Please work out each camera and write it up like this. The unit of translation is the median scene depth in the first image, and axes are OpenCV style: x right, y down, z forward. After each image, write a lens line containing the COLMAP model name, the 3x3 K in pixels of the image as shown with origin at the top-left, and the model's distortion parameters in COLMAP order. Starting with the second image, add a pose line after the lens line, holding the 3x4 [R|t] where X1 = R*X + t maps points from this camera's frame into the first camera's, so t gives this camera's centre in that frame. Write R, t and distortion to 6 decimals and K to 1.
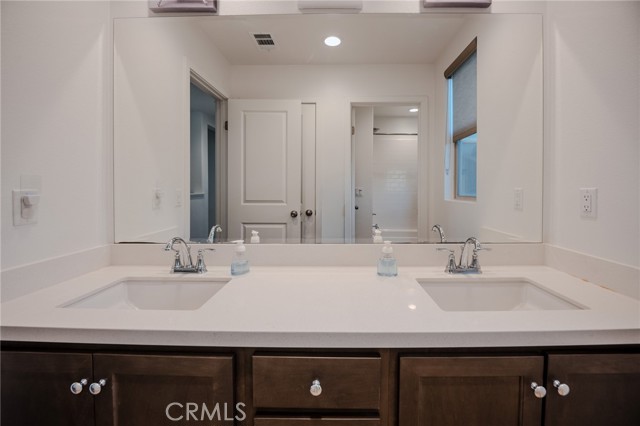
lens RADIAL K [[263.9, 0, 339.8], [0, 263.9, 198.0], [0, 0, 1]] dist [-0.024986, 0.001307]
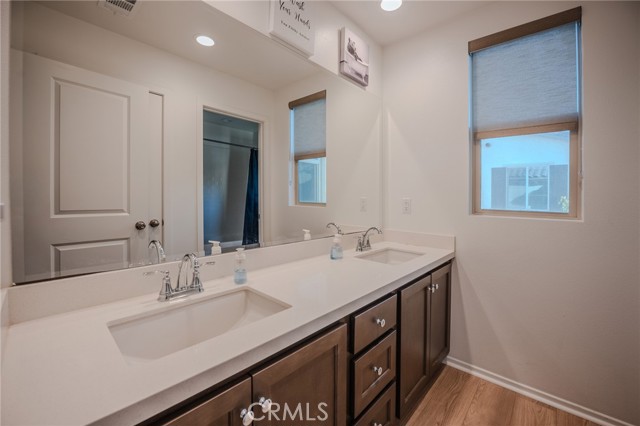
lens RADIAL K [[263.9, 0, 321.5], [0, 263.9, 202.3], [0, 0, 1]] dist [-0.024986, 0.001307]
pose [[0.665181, -0.002924, 0.746677, -0.435345], [0.011364, 0.999916, -0.006208, -0.000143], [-0.746596, 0.012615, 0.665158, 0.056018]]
